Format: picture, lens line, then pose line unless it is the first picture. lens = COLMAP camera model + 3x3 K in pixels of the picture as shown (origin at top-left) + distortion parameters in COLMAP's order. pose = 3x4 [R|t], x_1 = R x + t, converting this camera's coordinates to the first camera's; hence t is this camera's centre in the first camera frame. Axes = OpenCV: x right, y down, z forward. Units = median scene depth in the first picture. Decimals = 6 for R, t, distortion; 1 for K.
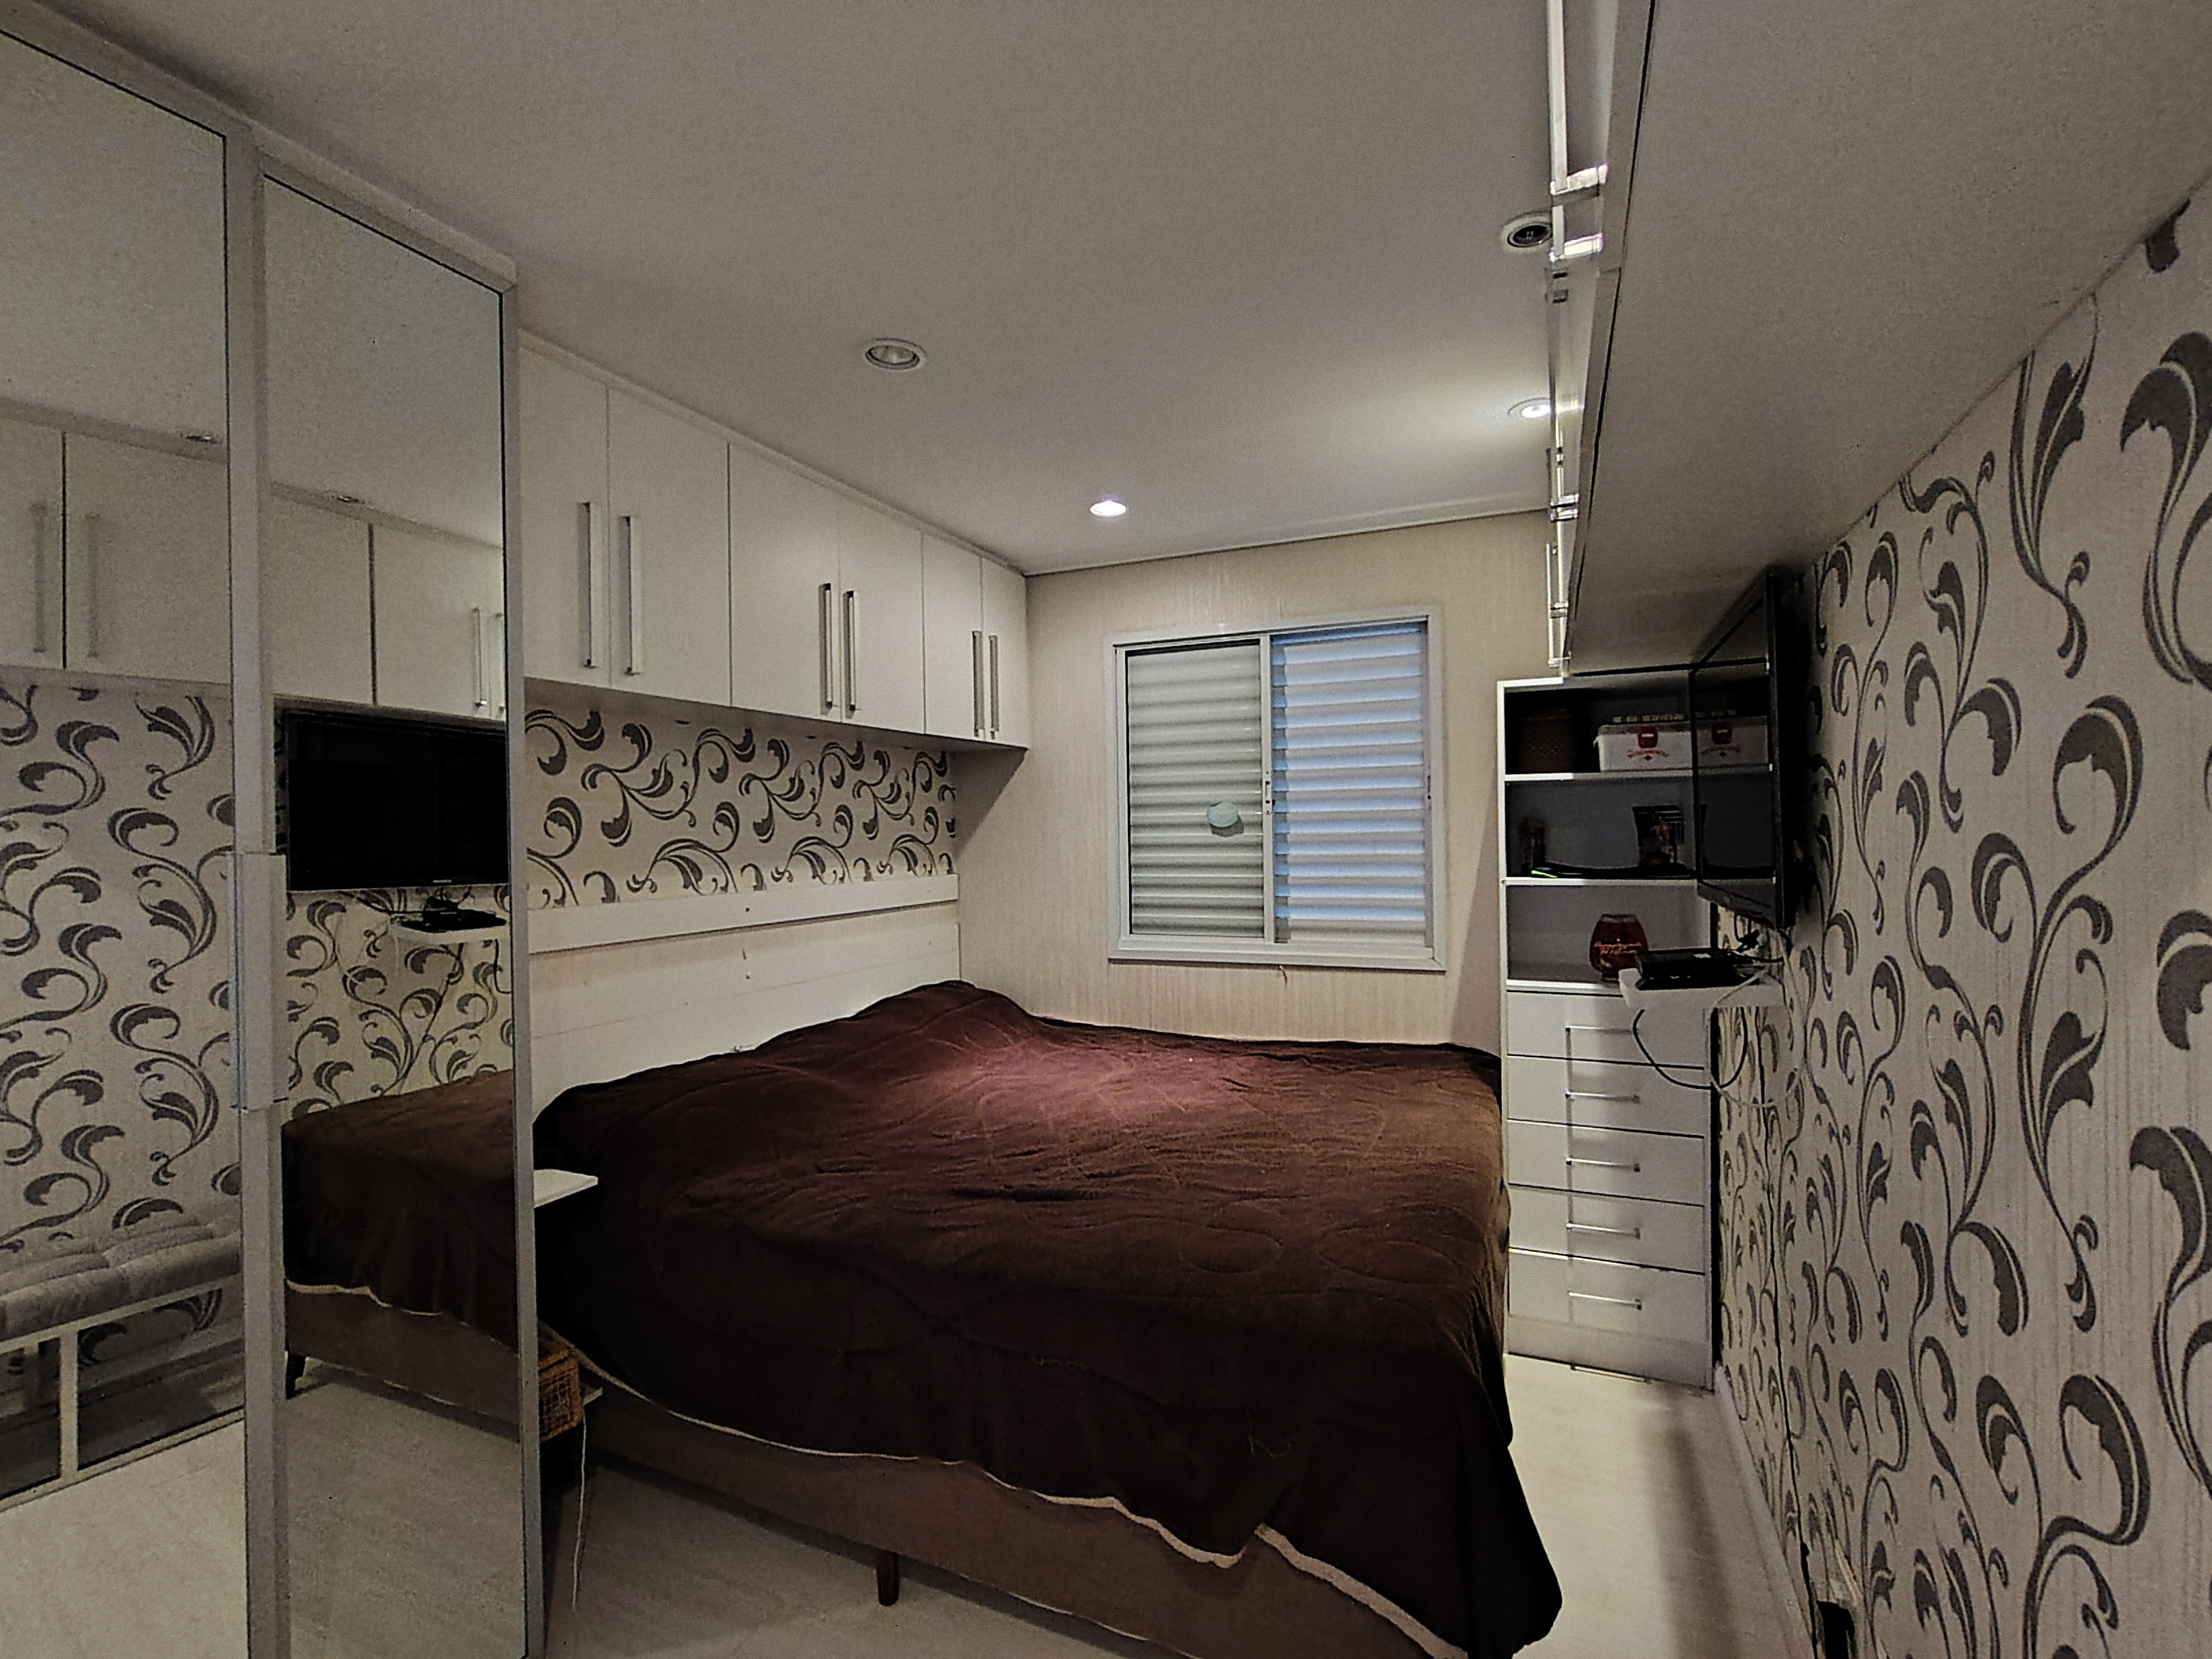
lens RADIAL K [[1020.1, 0, 1106.0], [0, 1020.1, 829.5], [0, 0, 1]] dist [-0.002623, 0.000682]
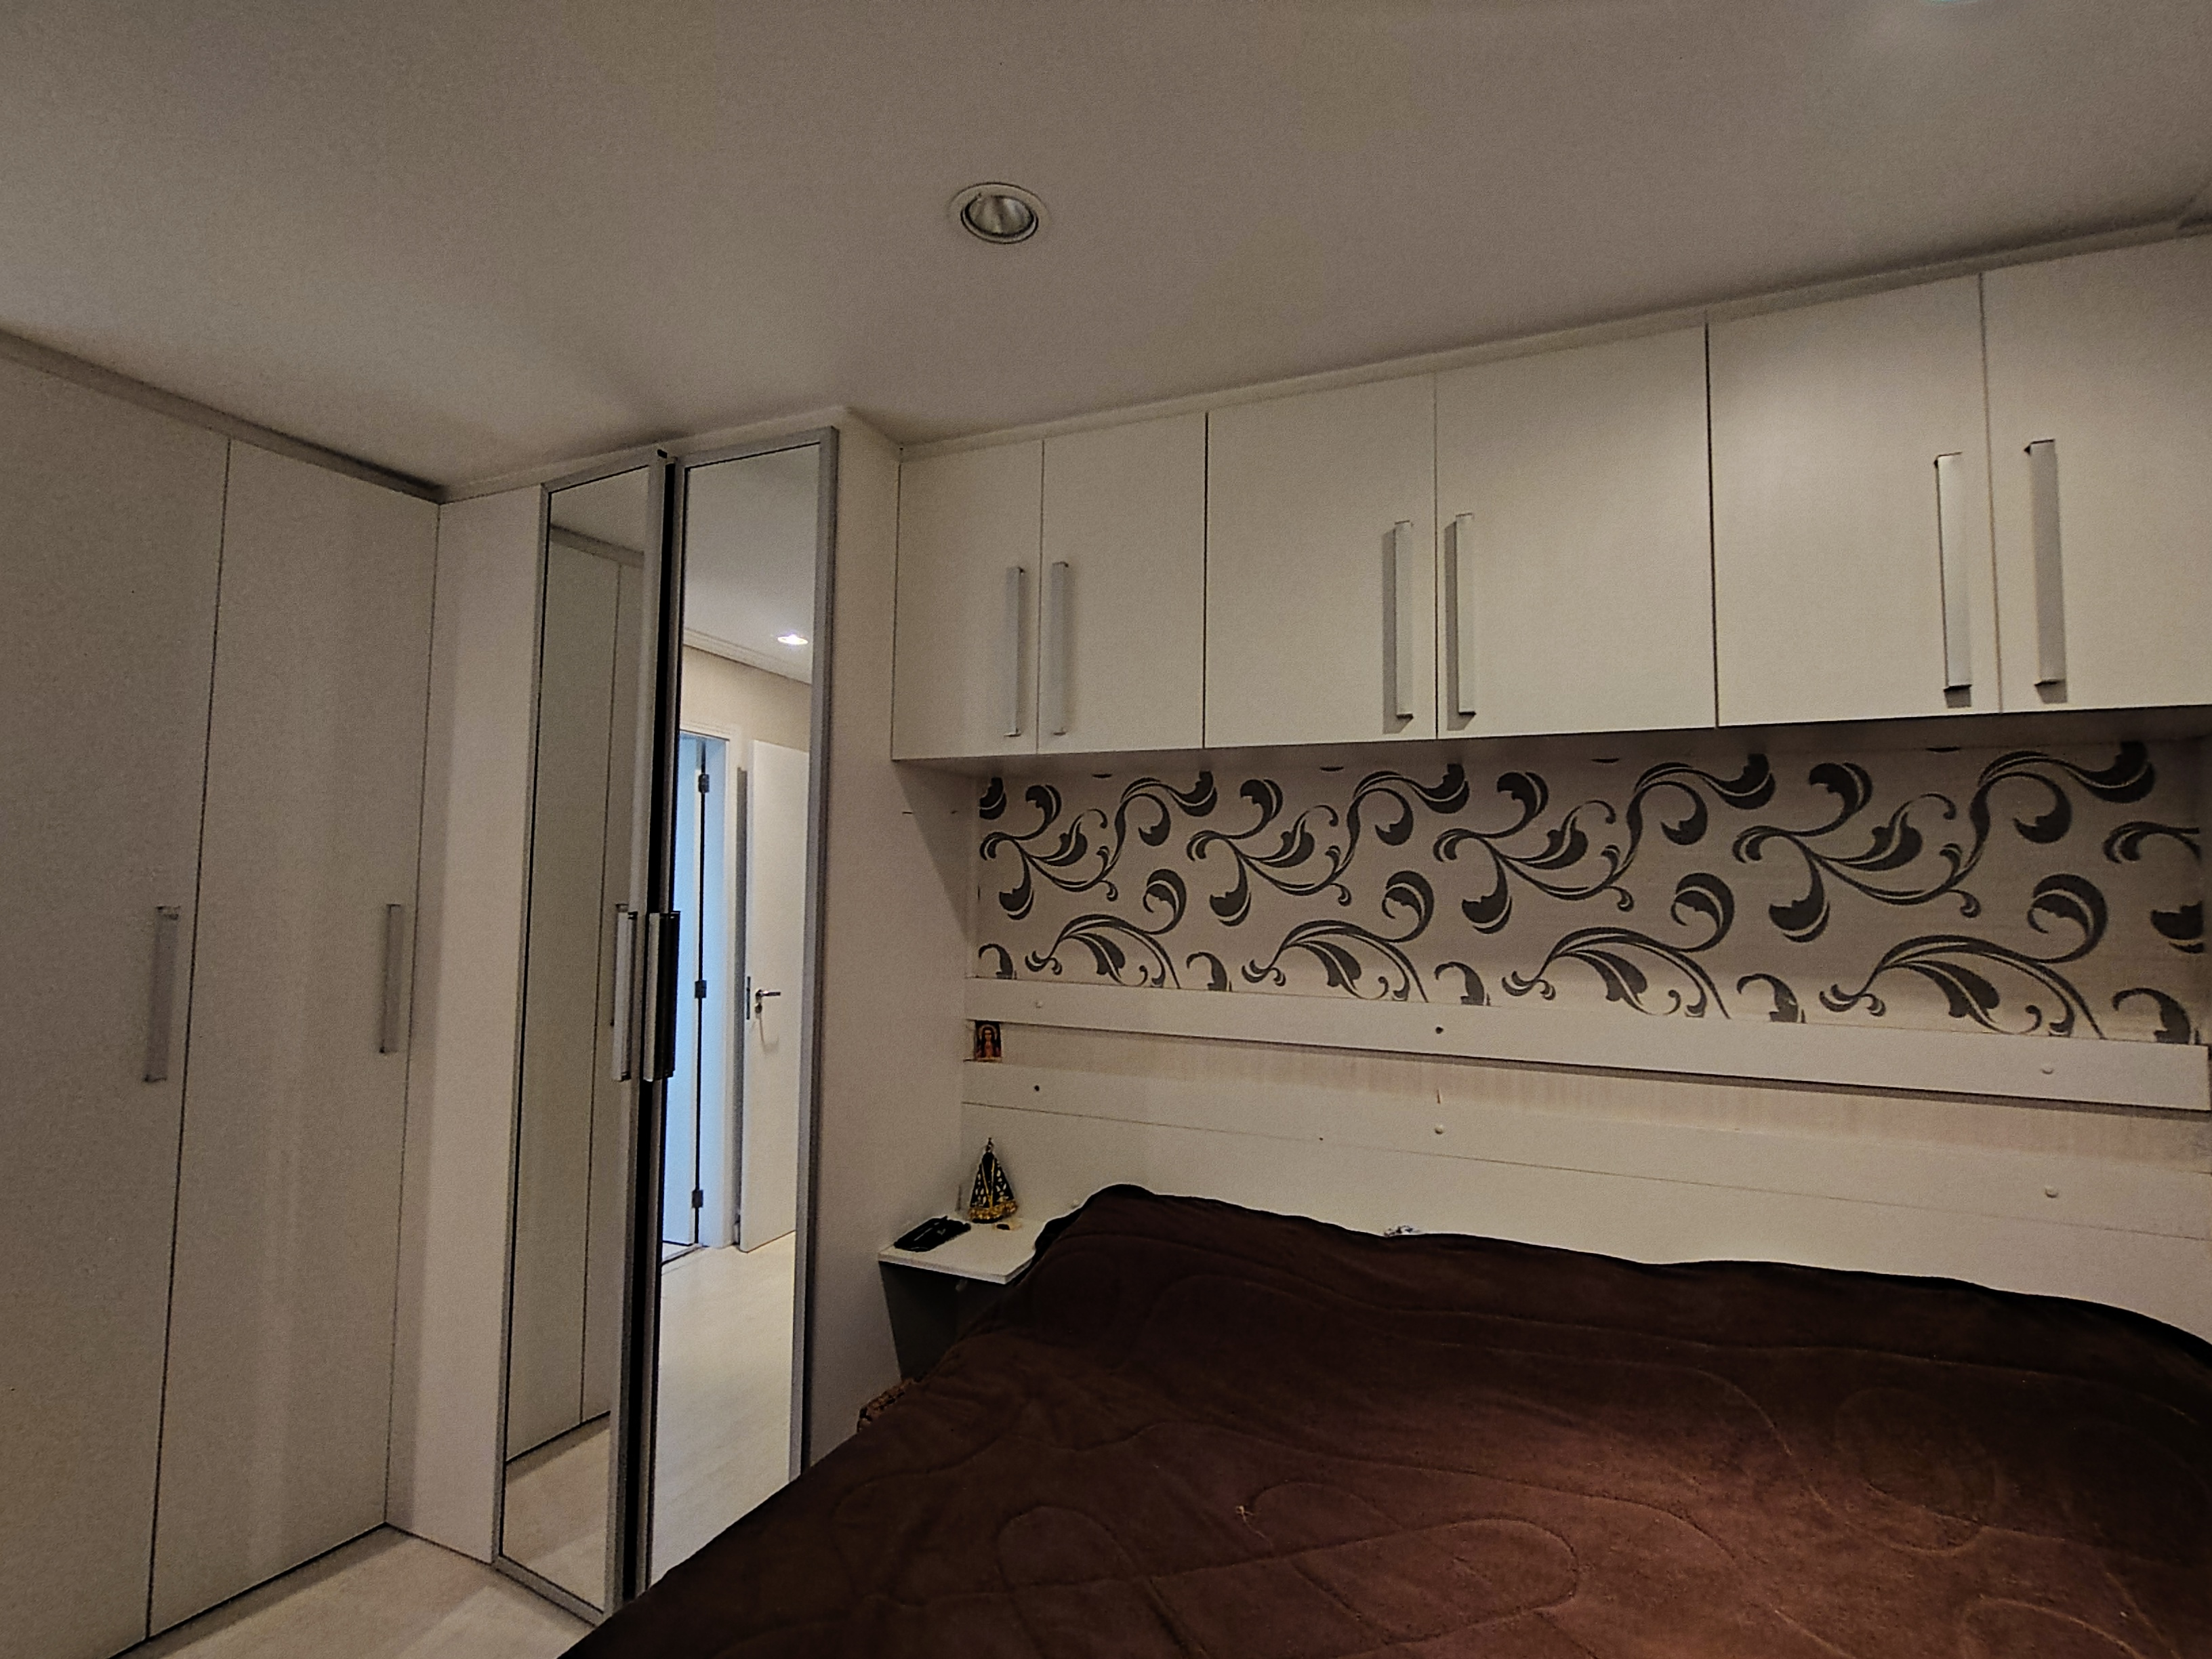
lens RADIAL K [[1020.1, 0, 1106.0], [0, 1020.1, 829.5], [0, 0, 1]] dist [-0.002623, 0.000682]
pose [[0.018704, -0.063983, -0.997776, 0.340615], [-0.024003, 0.997634, -0.064424, -0.005480], [0.999537, 0.025155, 0.017124, 0.797636]]
